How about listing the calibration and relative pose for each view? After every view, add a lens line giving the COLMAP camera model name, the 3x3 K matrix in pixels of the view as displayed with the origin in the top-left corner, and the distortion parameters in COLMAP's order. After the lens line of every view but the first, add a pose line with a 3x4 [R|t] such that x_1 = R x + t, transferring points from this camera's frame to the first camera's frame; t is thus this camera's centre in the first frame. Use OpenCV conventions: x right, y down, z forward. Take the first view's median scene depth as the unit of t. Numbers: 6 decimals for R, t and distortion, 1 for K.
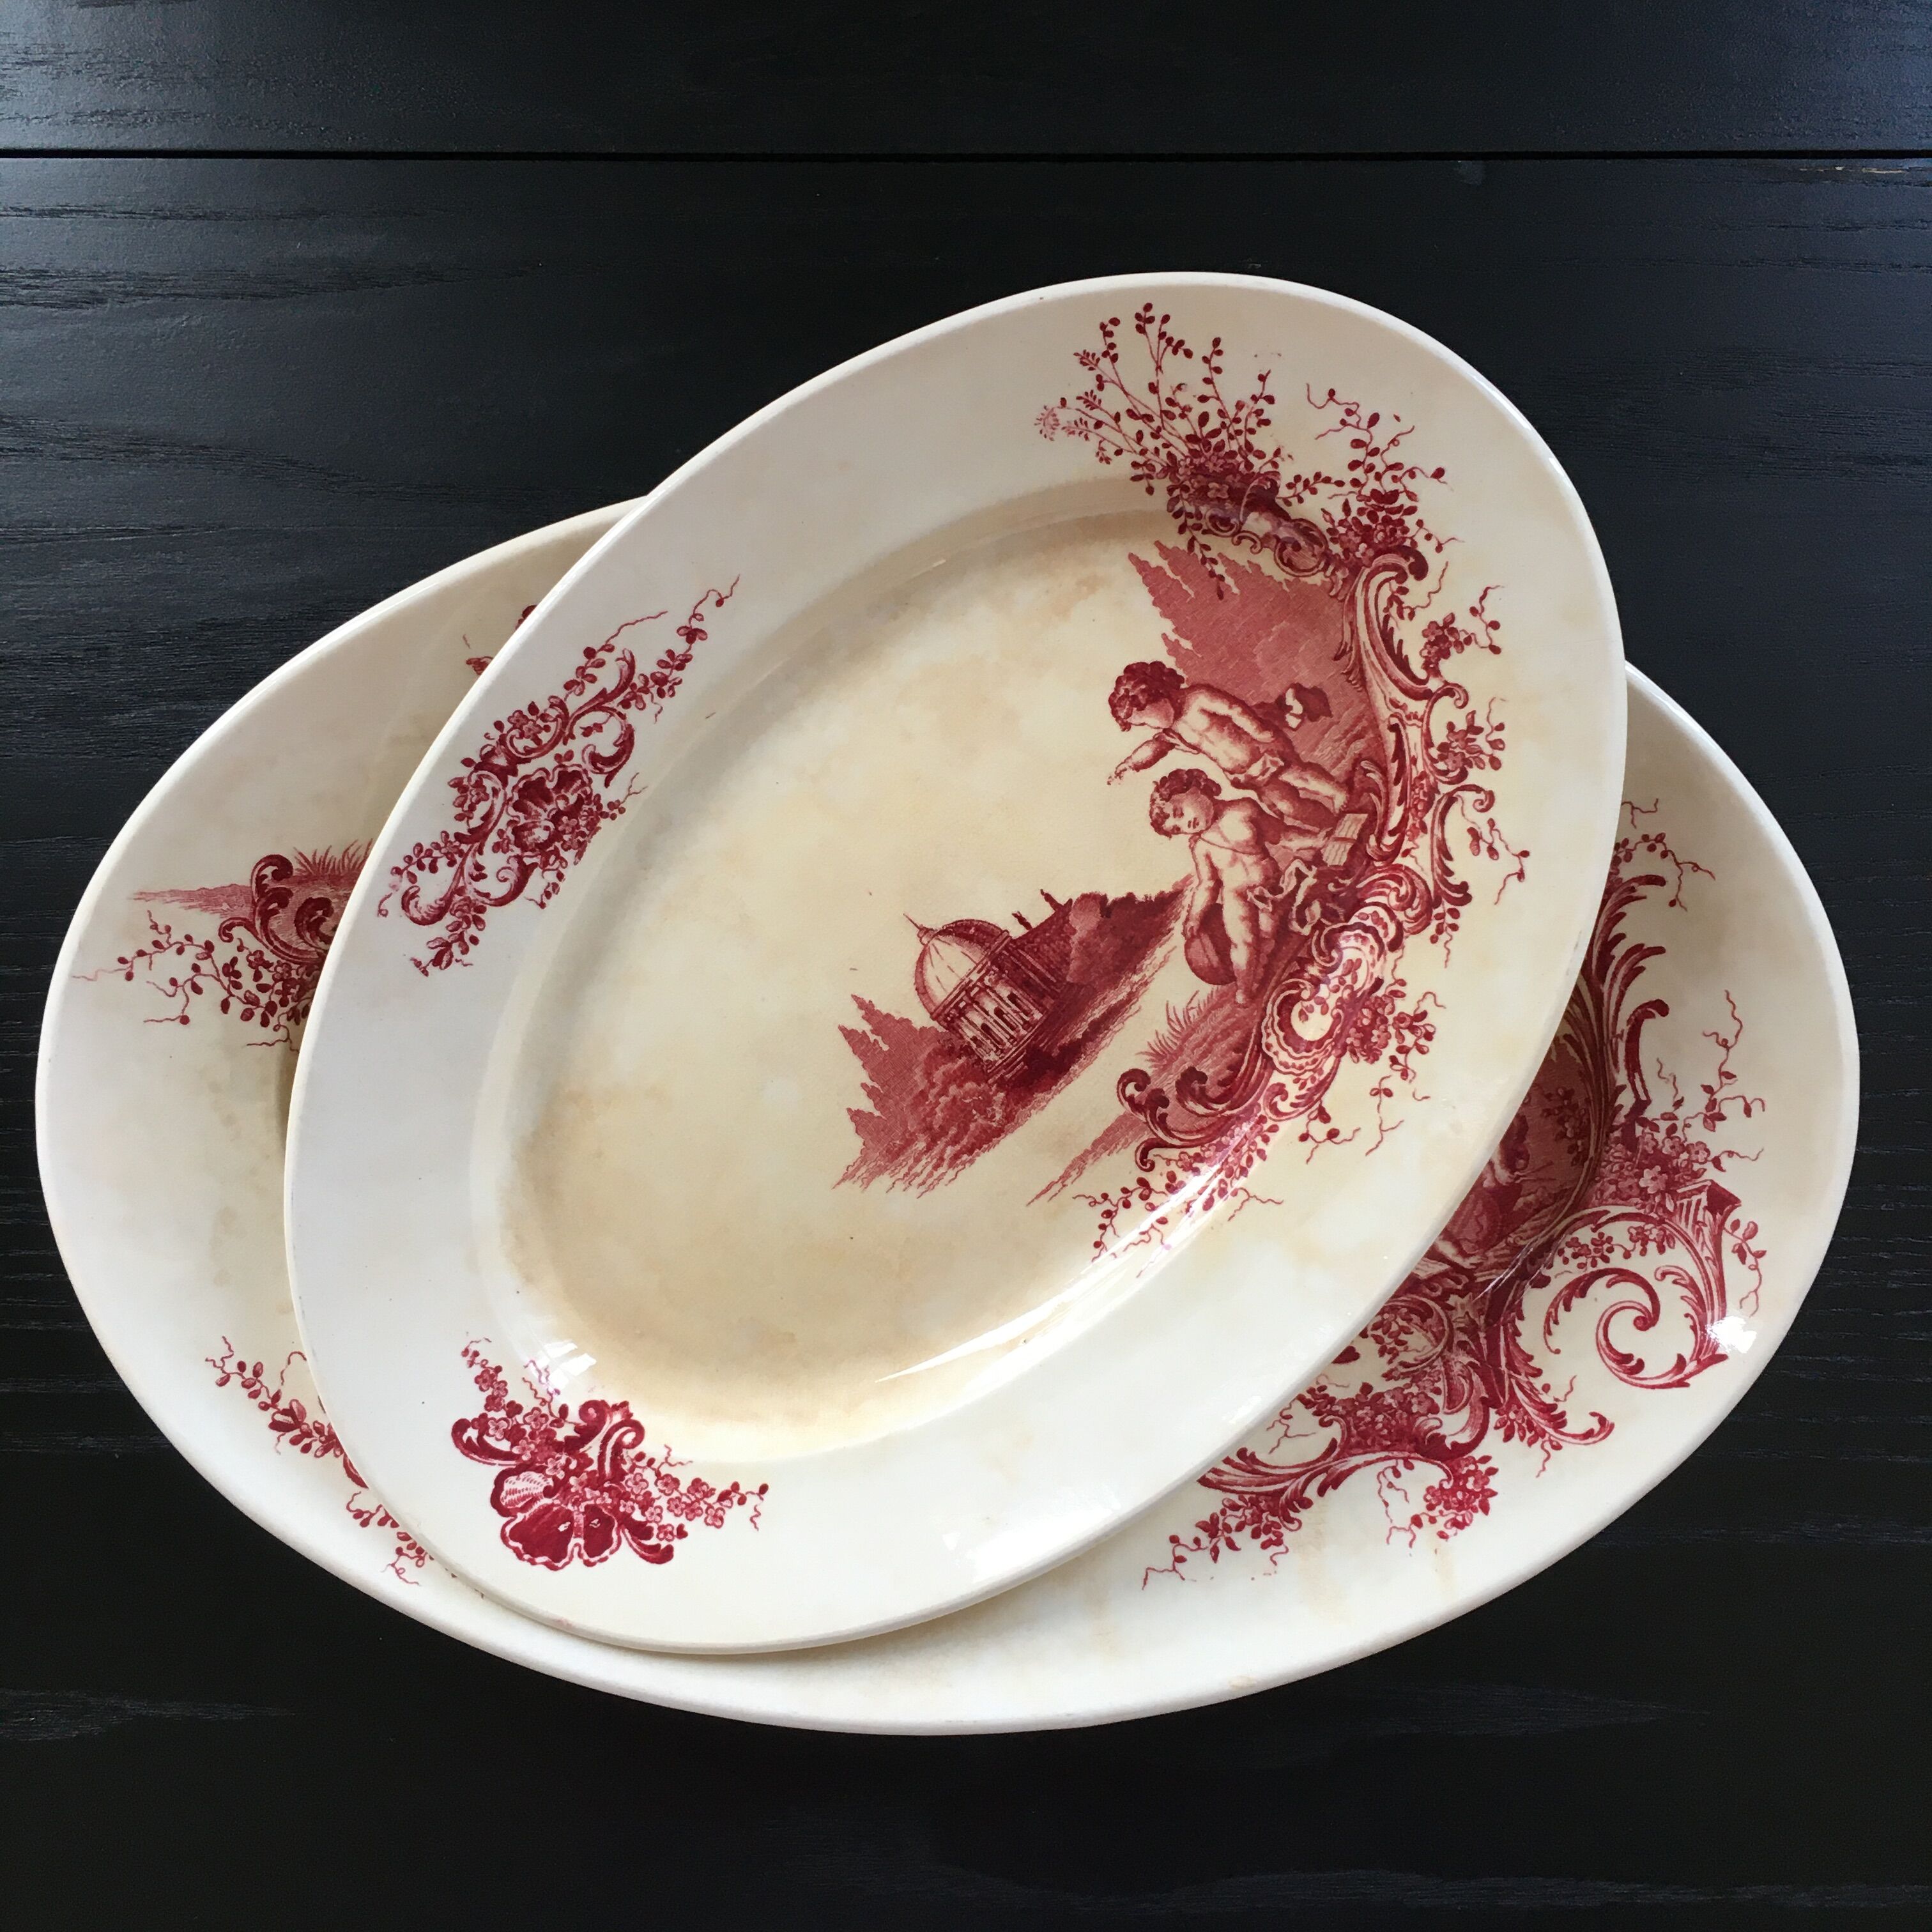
lens RADIAL K [[2226.3, 0, 958.5], [0, 2226.3, 958.1], [0, 0, 1]] dist [0.048332, 0.026317]
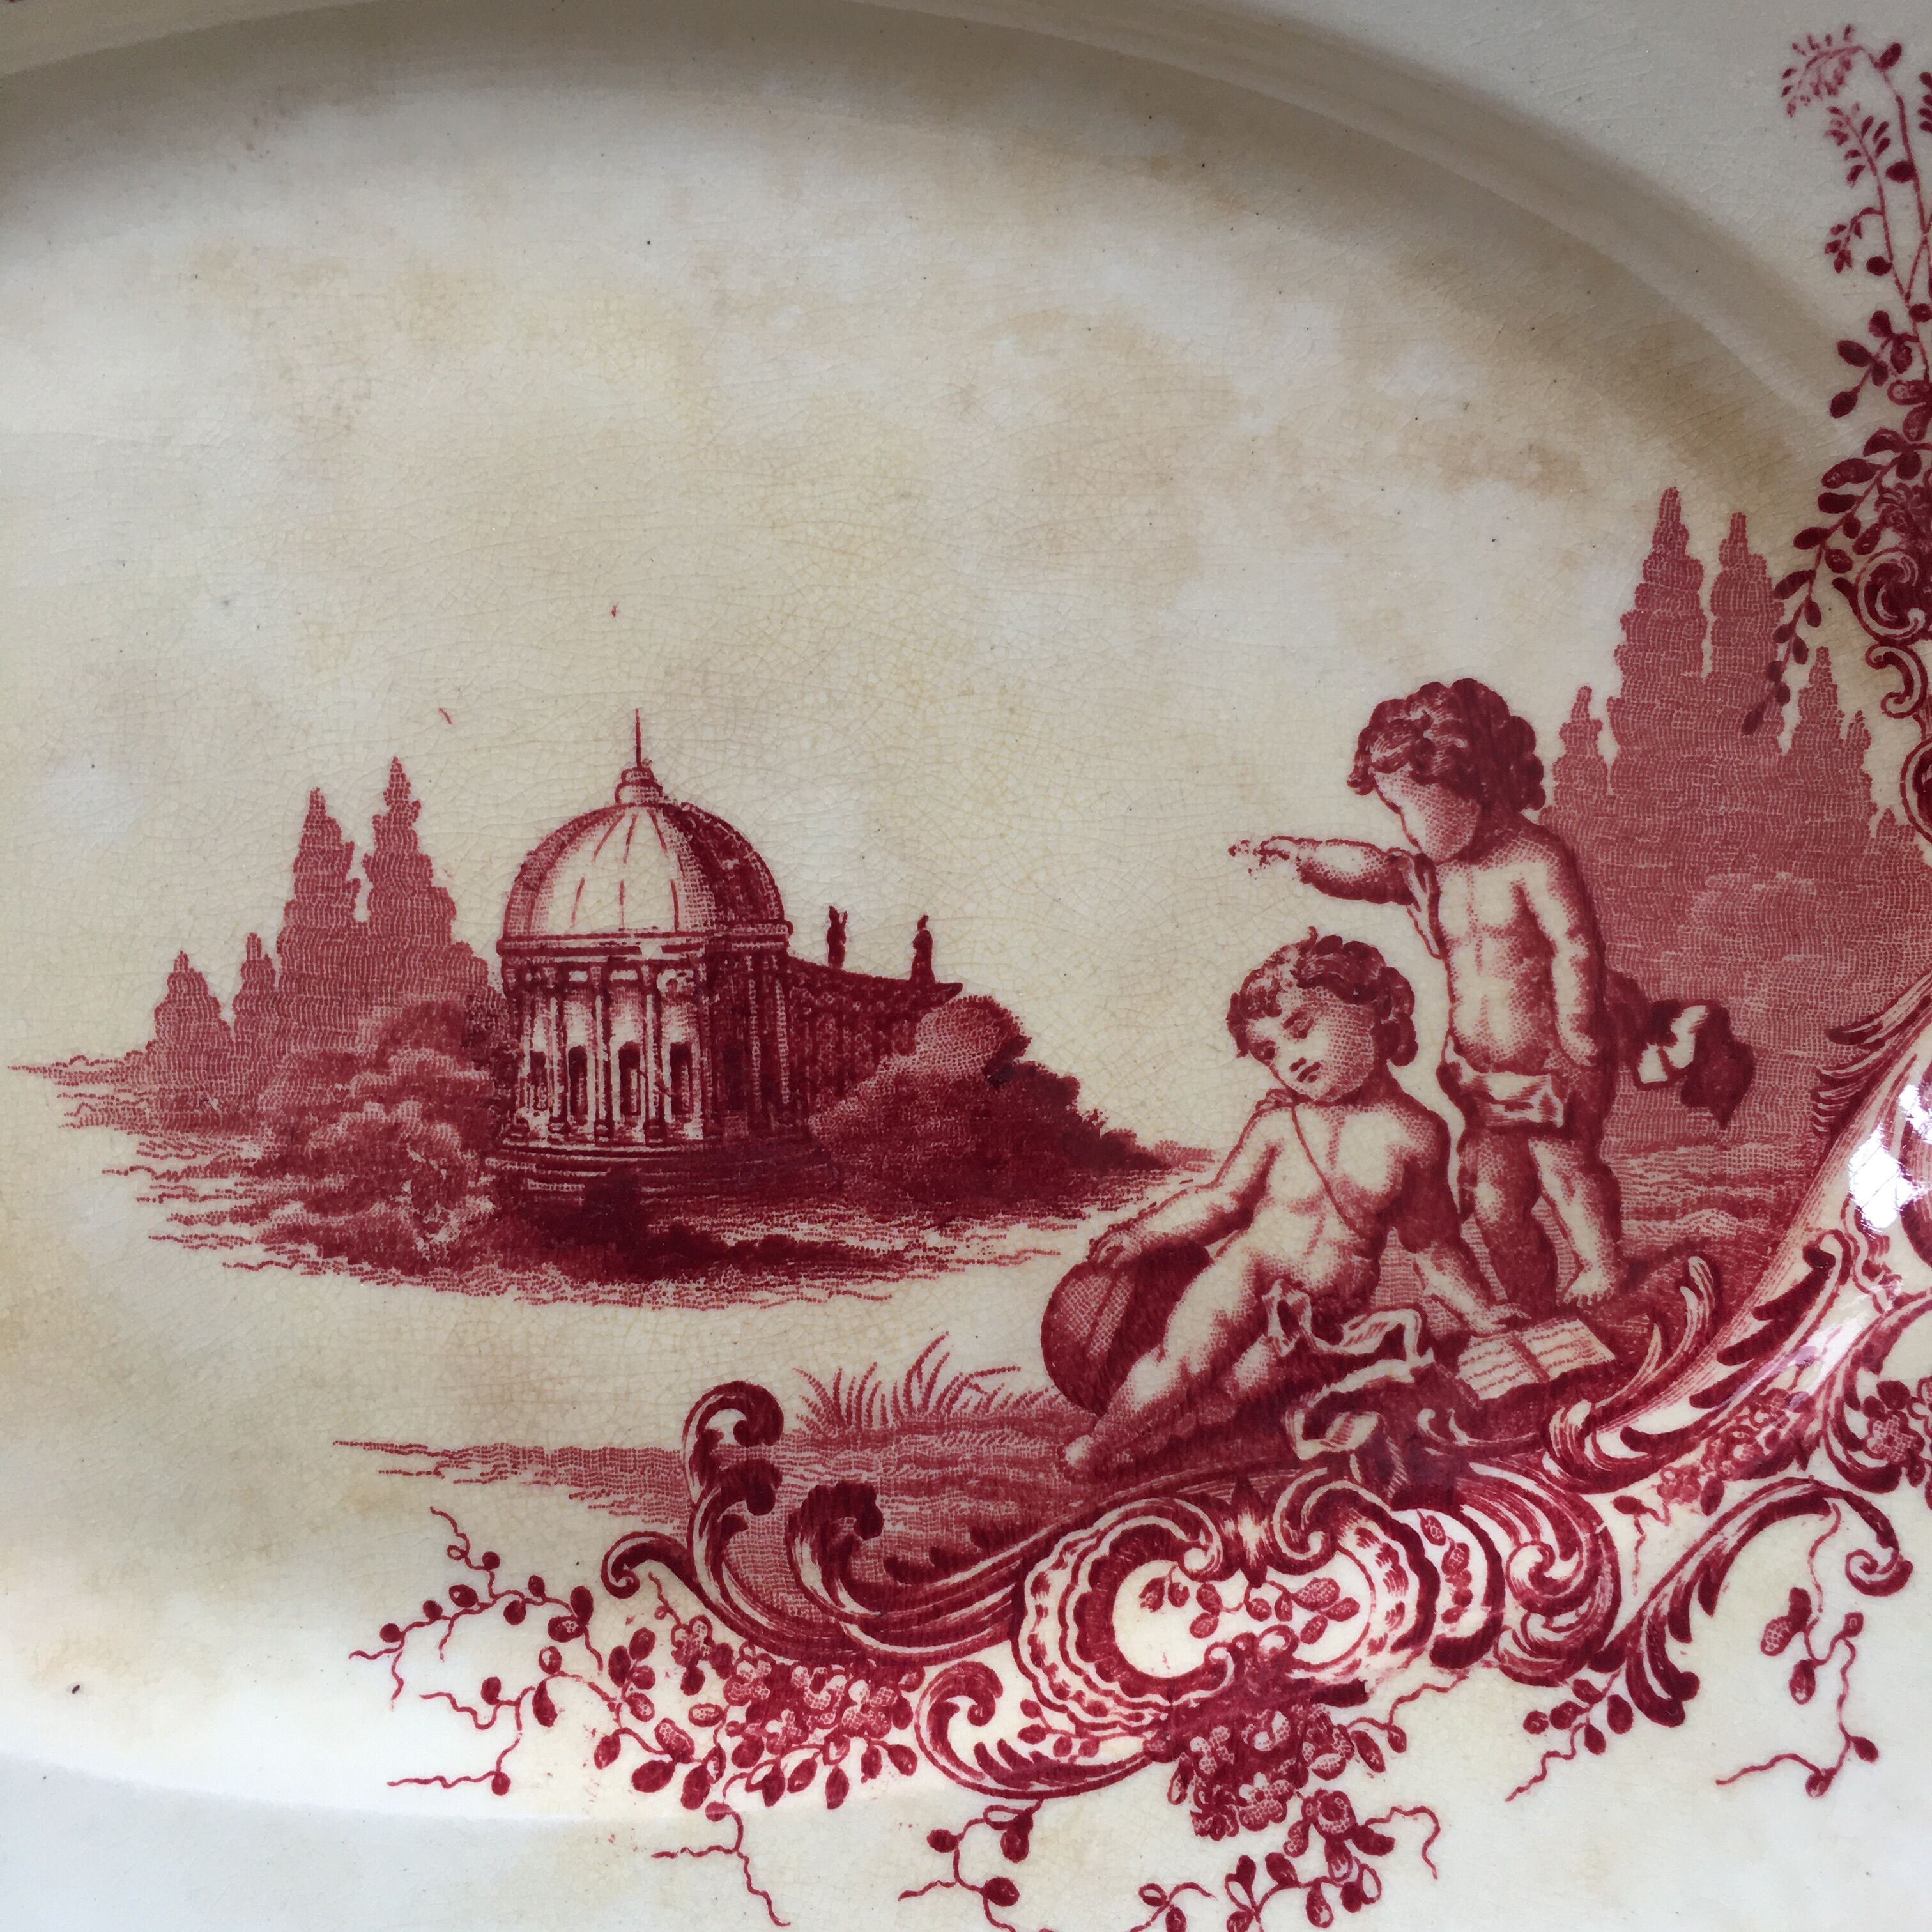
lens RADIAL K [[2244.1, 0, 968.3], [0, 2244.1, 950.7], [0, 0, 1]] dist [0.052797, -0.049062]
pose [[0.697027, 0.712317, 0.082206, 0.013915], [-0.713146, 0.700605, -0.023975, -0.022245], [-0.074672, -0.041914, 0.996327, 0.599471]]
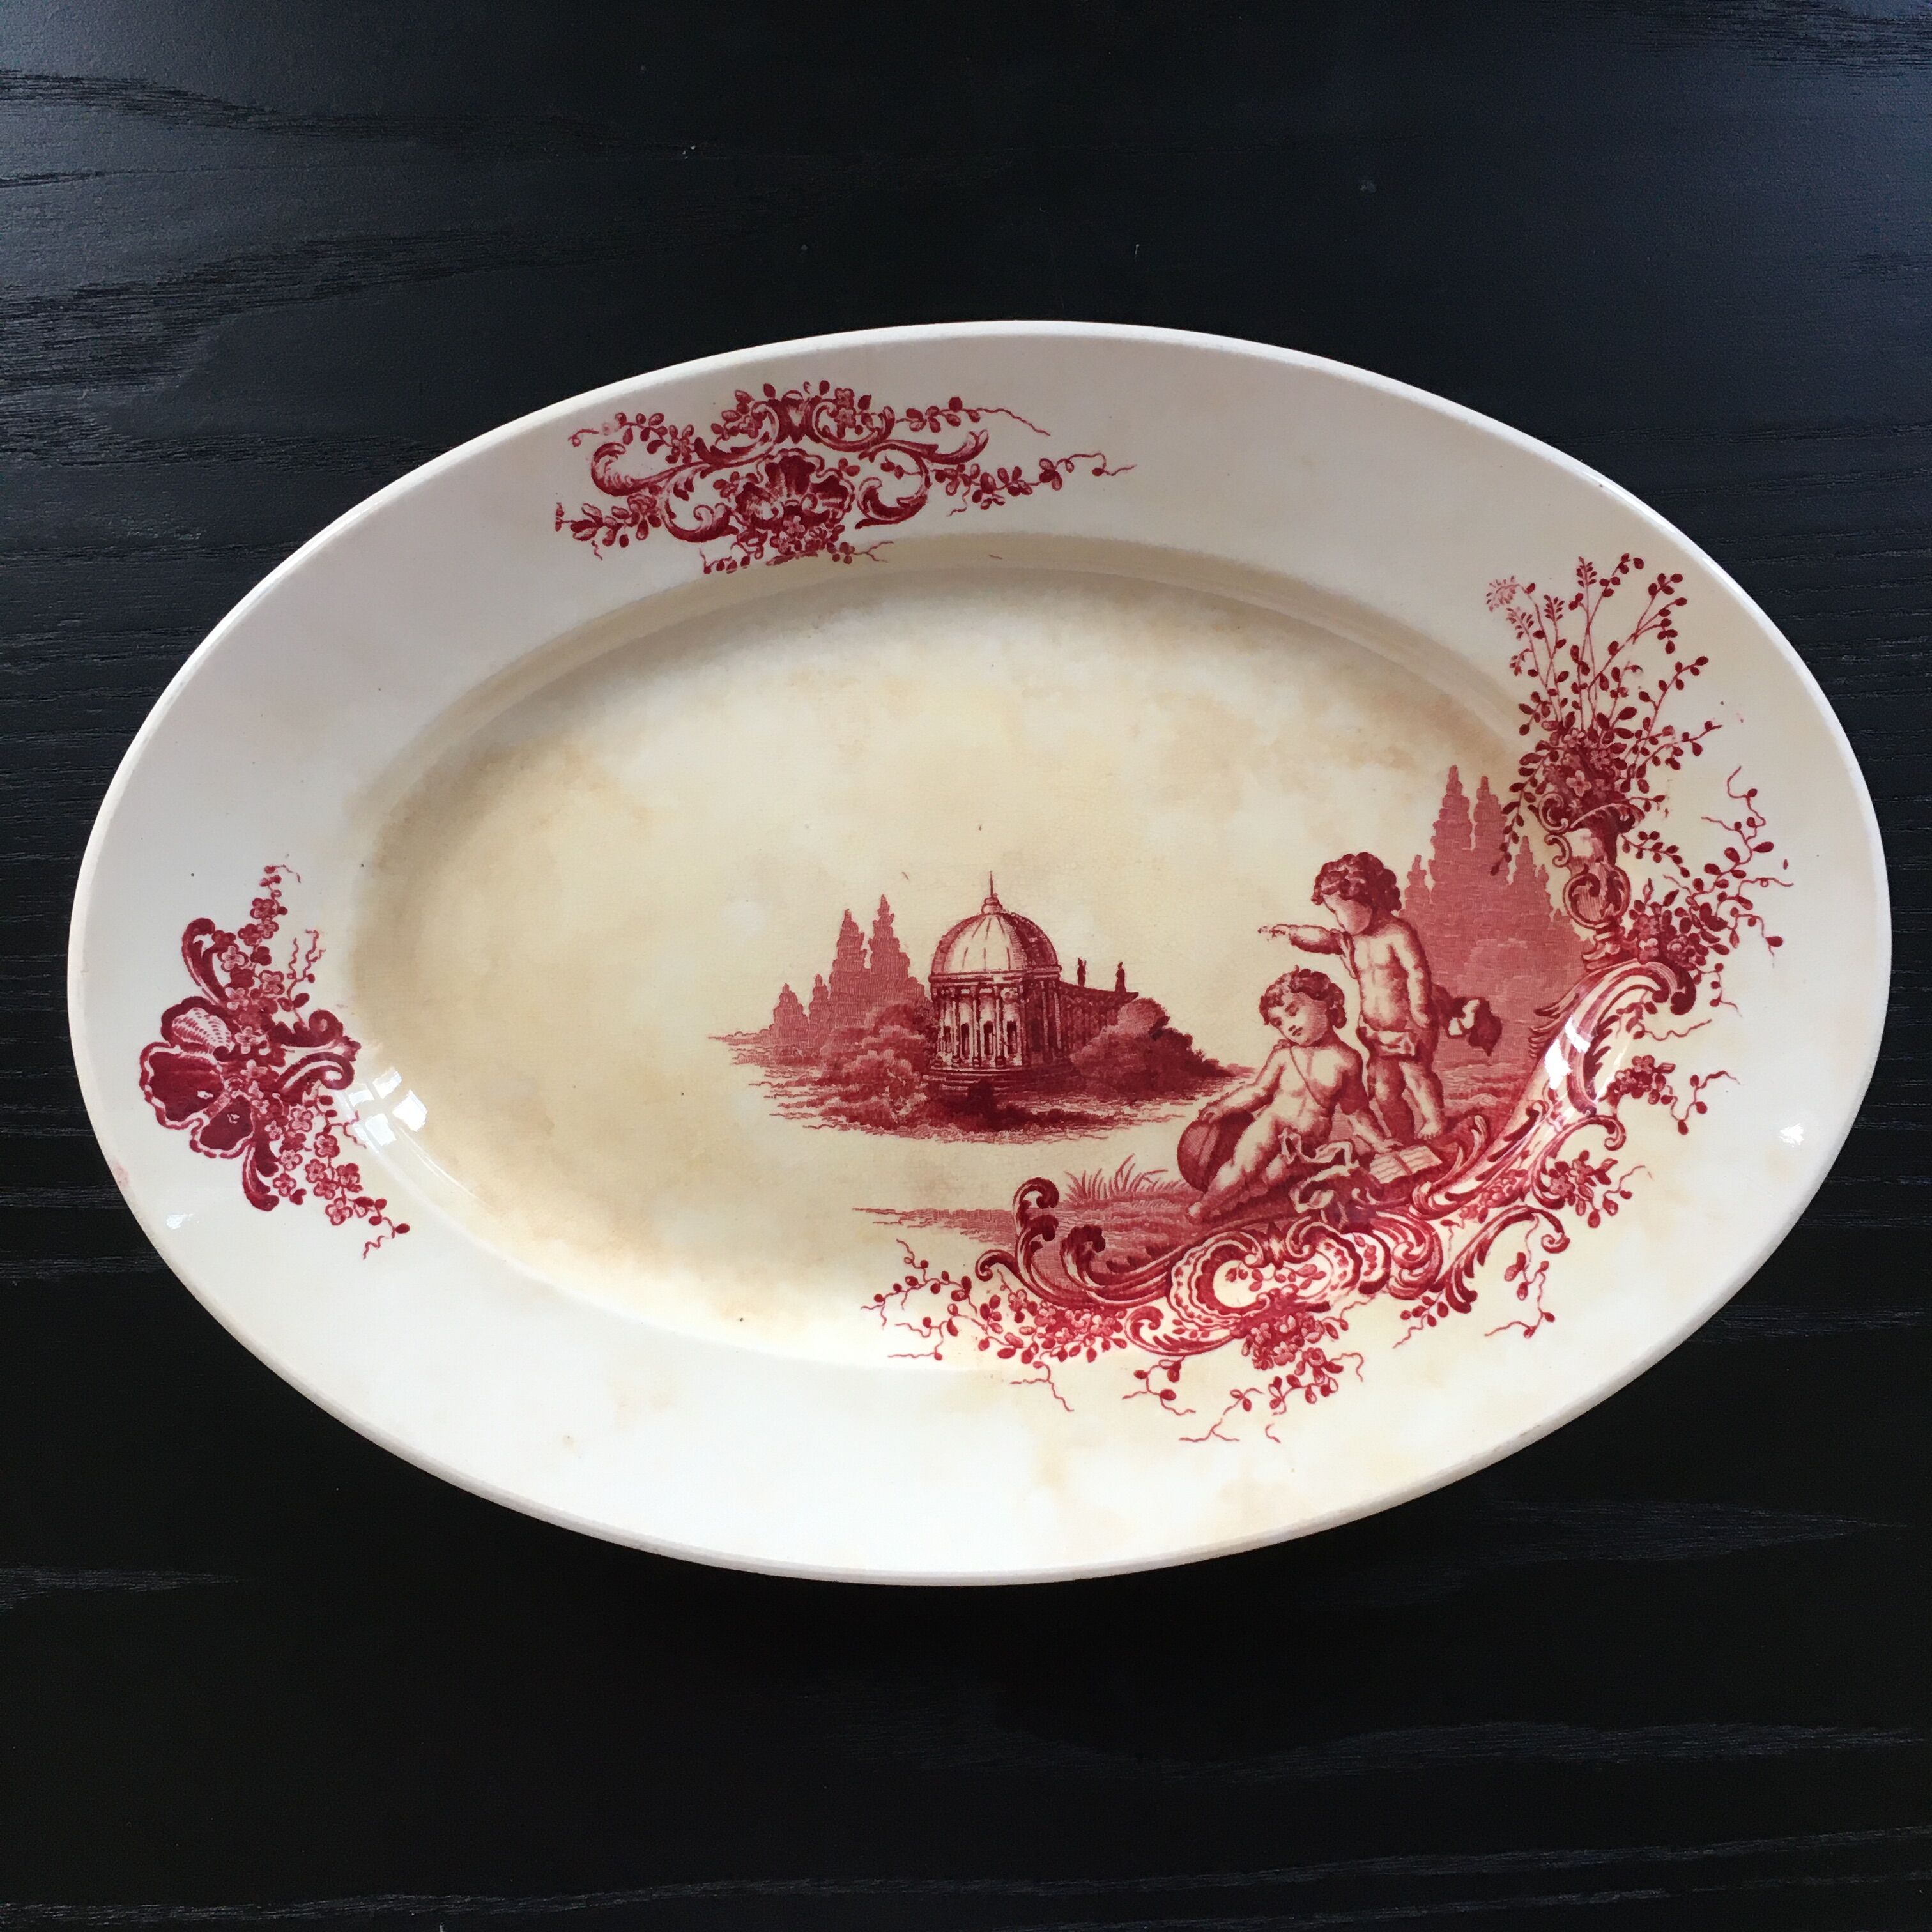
lens RADIAL K [[2235.6, 0, 964.7], [0, 2235.6, 954.5], [0, 0, 1]] dist [0.053080, -0.001383]
pose [[0.707641, 0.706218, 0.022379, -0.028543], [-0.702890, 0.706829, -0.079611, 0.080887], [-0.072041, 0.040606, 0.996575, 0.124425]]
